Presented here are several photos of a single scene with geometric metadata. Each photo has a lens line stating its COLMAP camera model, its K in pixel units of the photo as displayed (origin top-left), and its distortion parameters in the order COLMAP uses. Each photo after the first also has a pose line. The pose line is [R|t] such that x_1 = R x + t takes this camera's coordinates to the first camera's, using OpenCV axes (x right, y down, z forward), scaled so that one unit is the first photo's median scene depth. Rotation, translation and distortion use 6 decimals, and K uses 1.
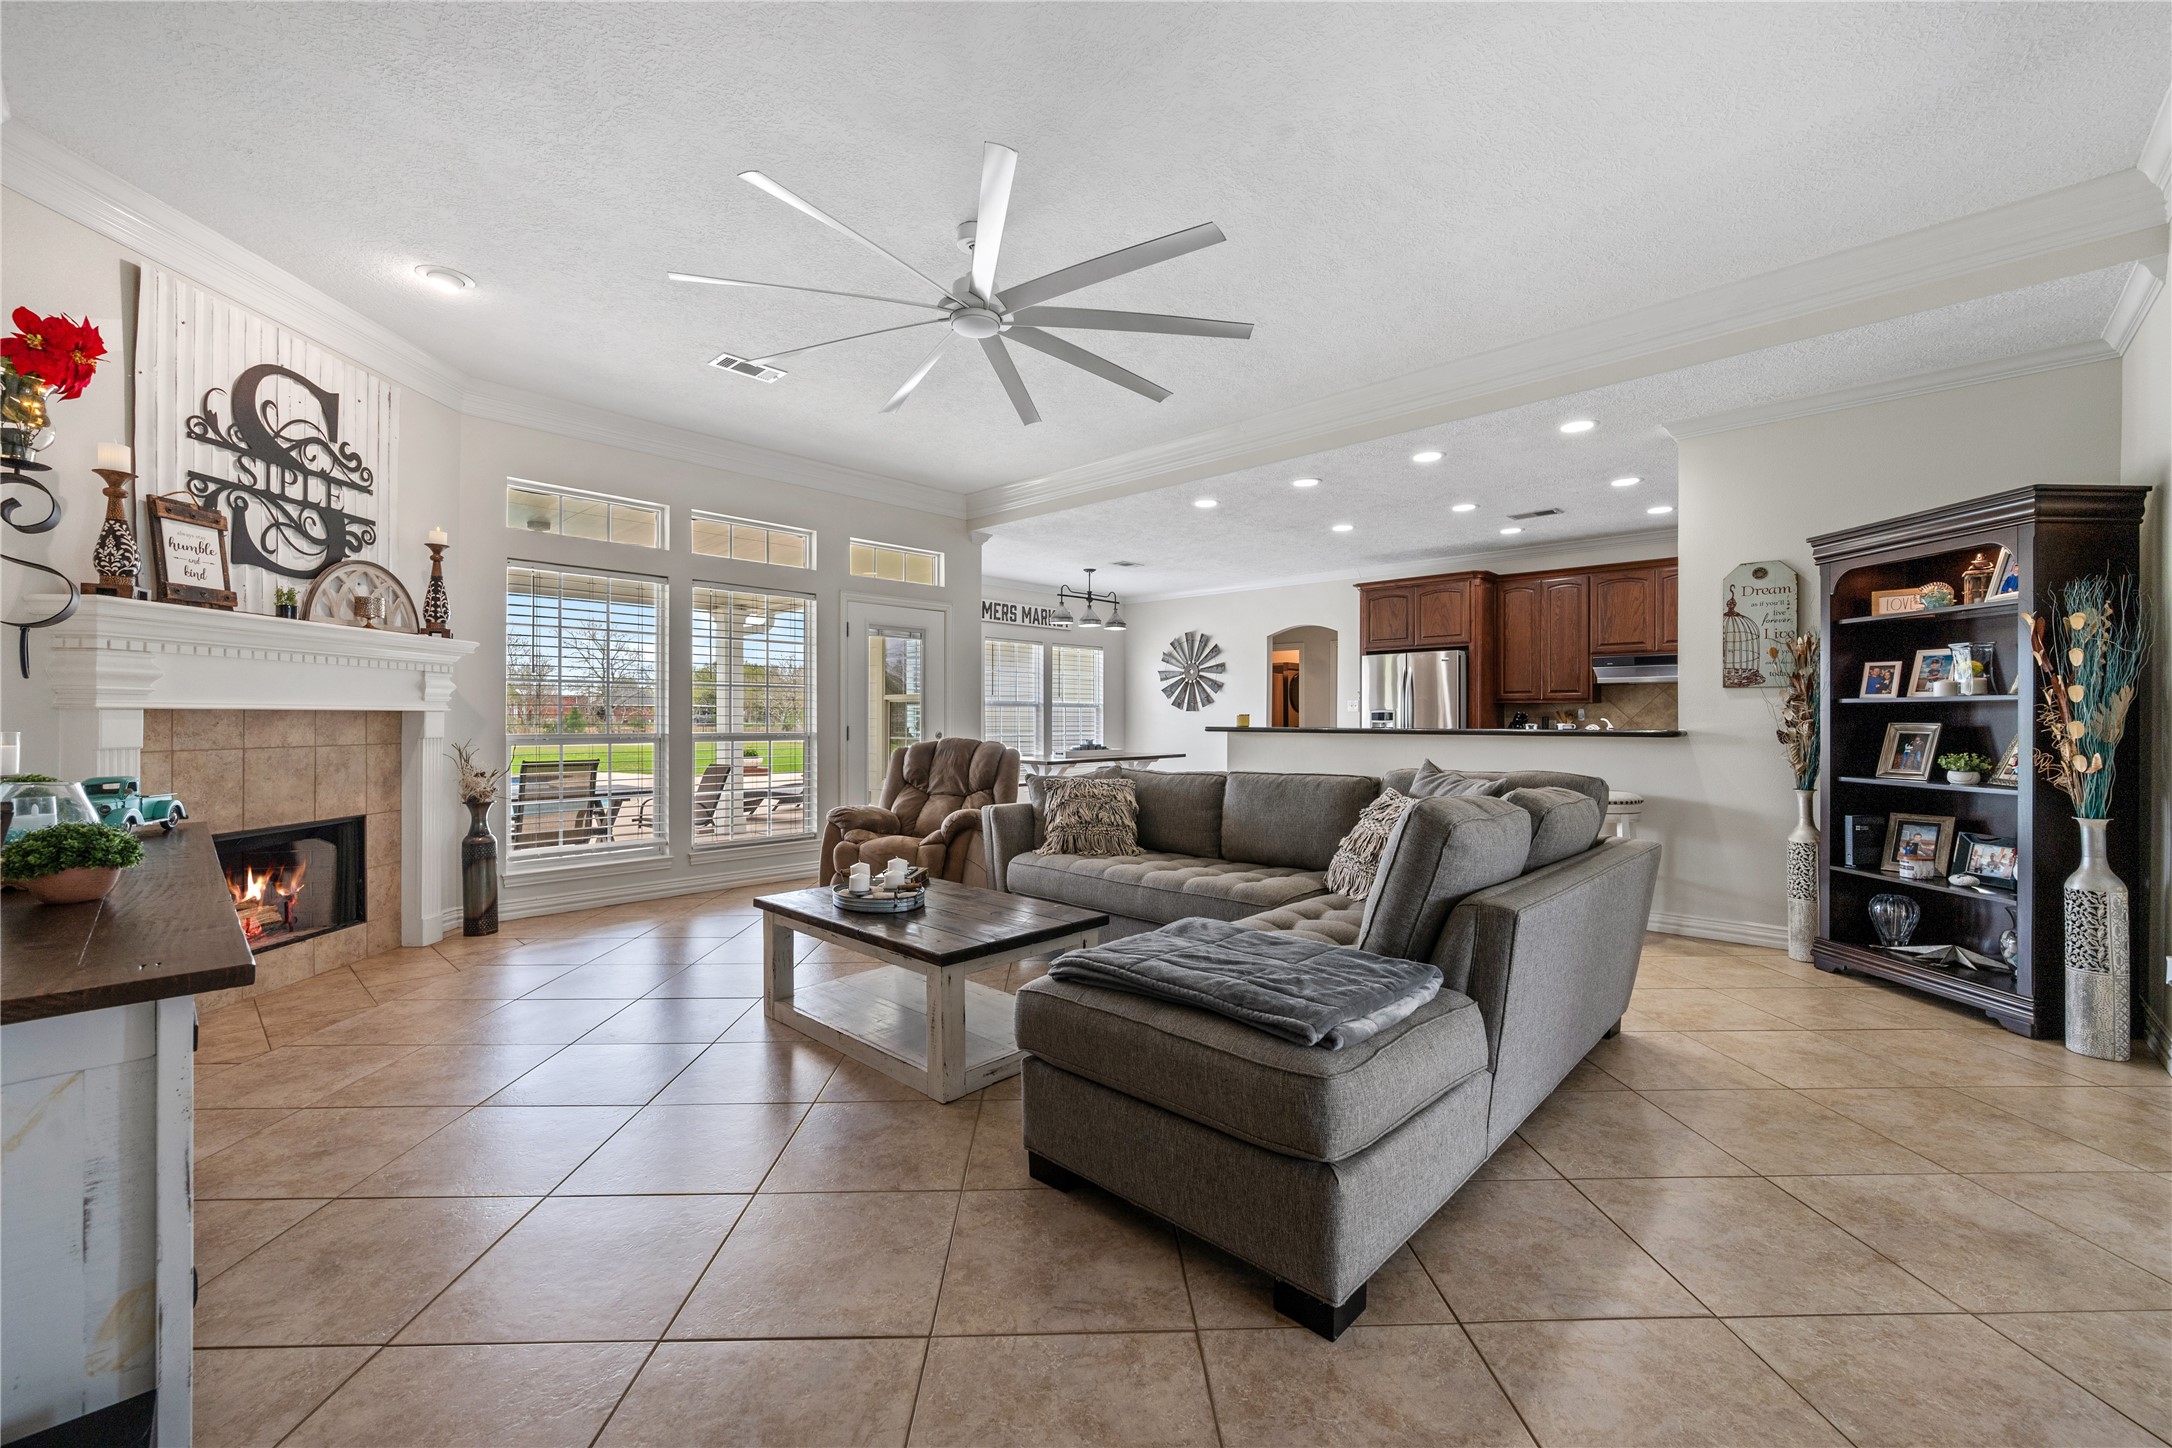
lens RADIAL K [[857.0, 0, 1084.1], [0, 857.0, 717.8], [0, 0, 1]] dist [-0.002837, -0.000186]
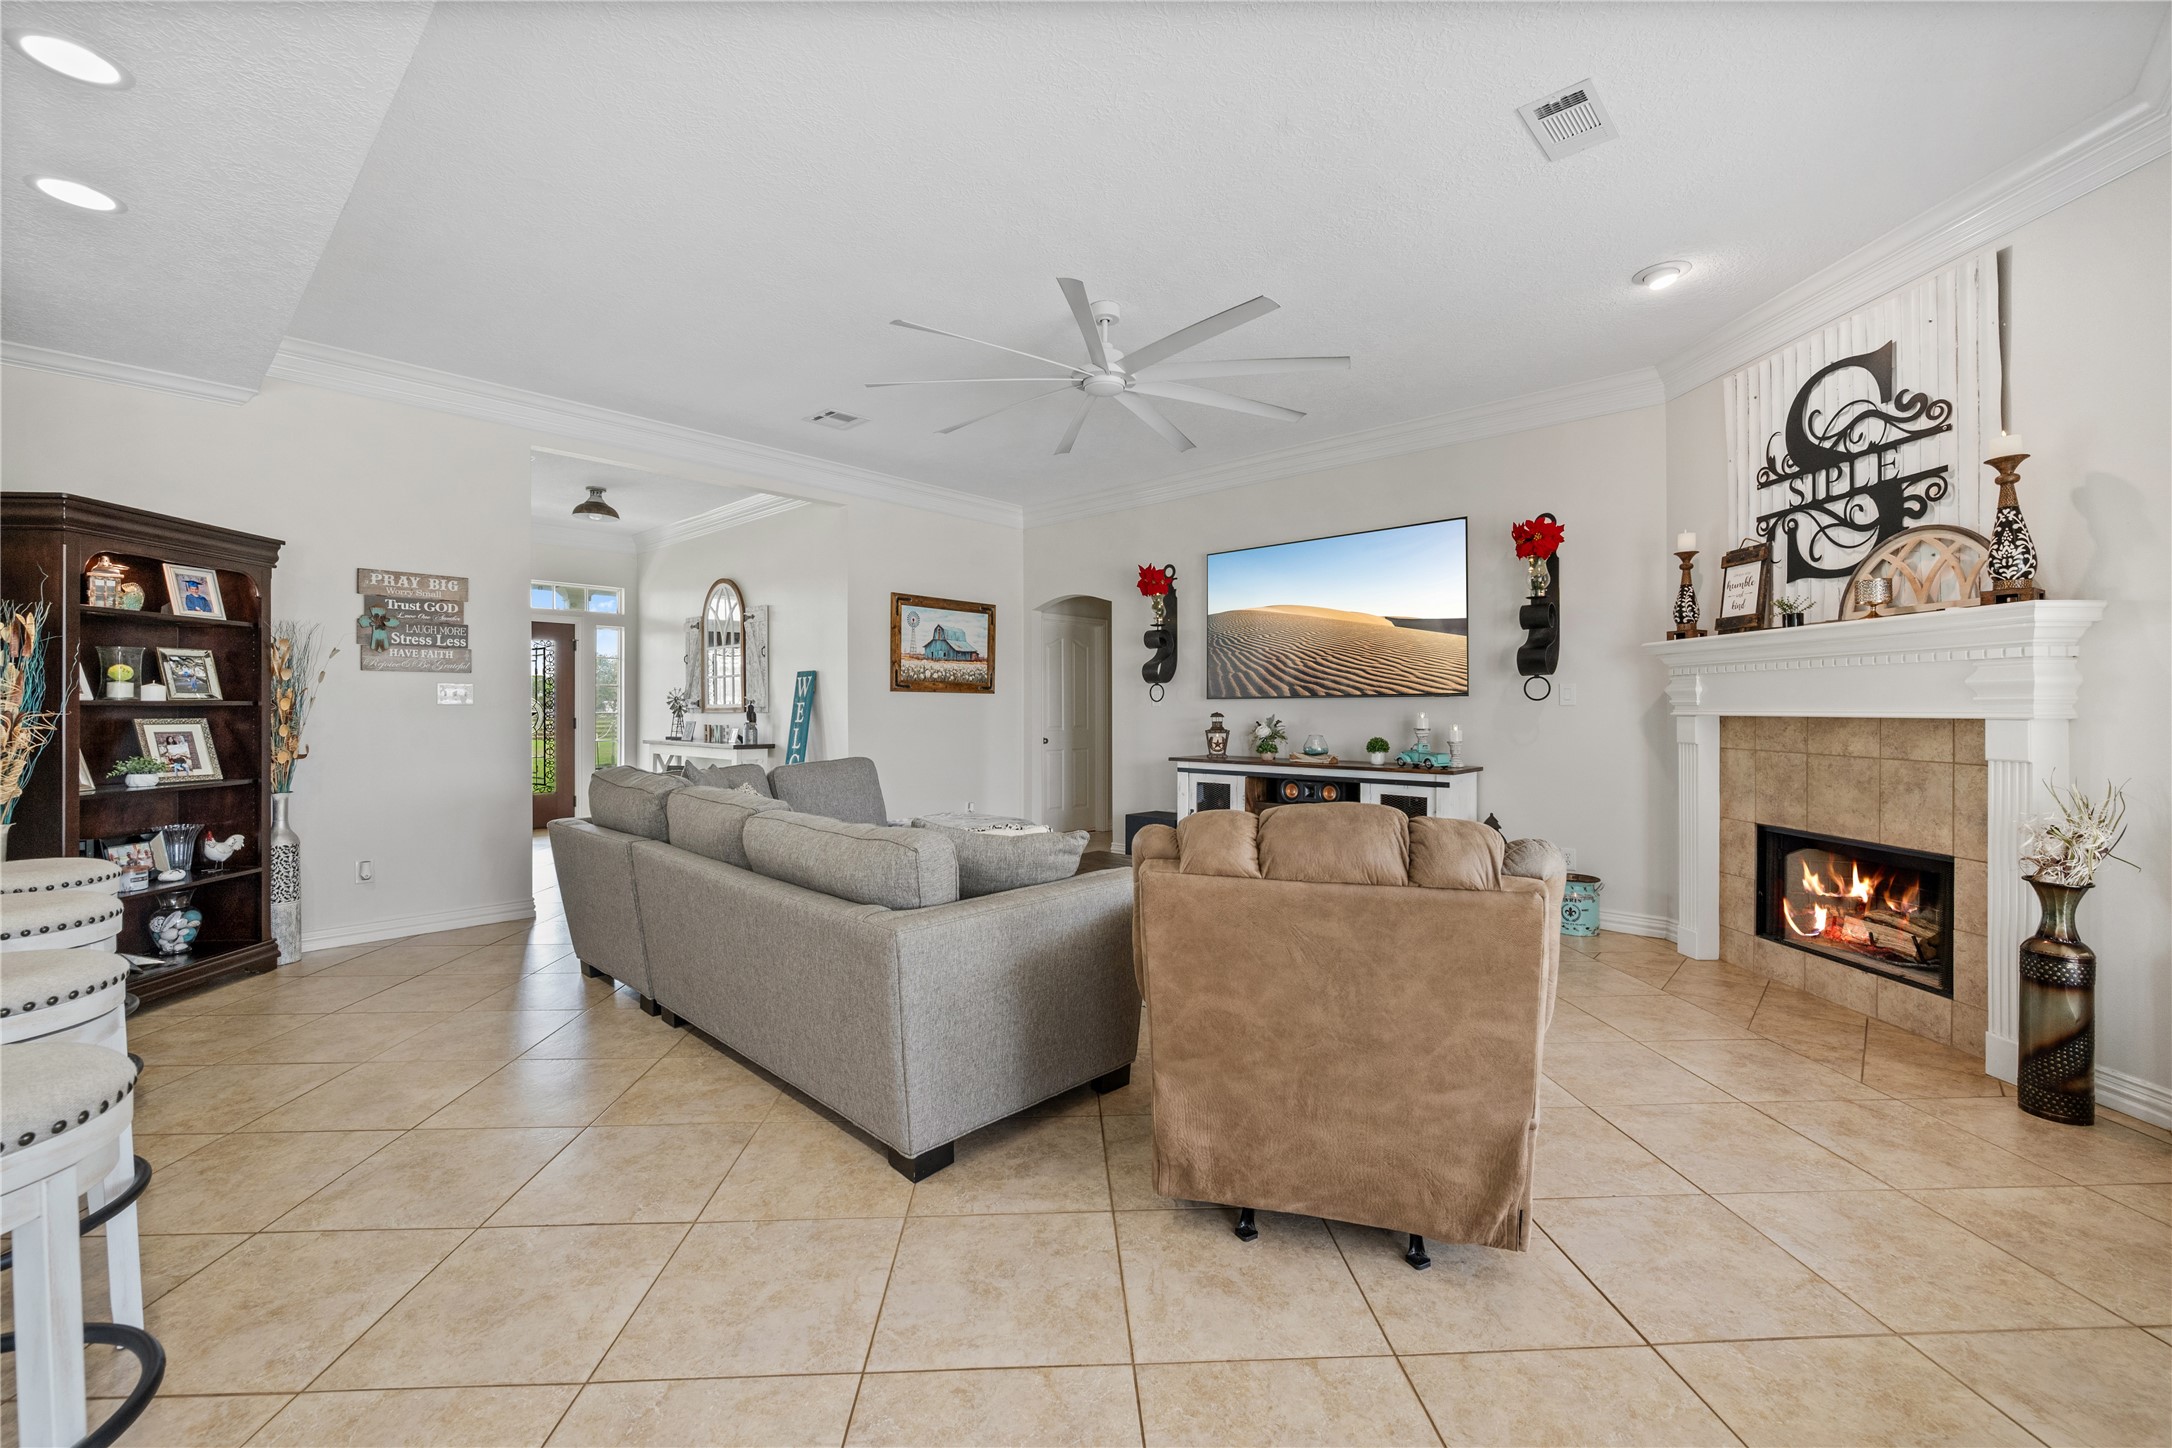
lens RADIAL K [[903.8, 0, 1092.8], [0, 903.8, 710.7], [0, 0, 1]] dist [-0.001494, 0.000165]
pose [[-0.999672, -0.003392, -0.025388, -0.072073], [-0.003534, 0.999978, 0.005554, -0.018766], [0.025368, 0.005642, -0.999662, 1.980763]]
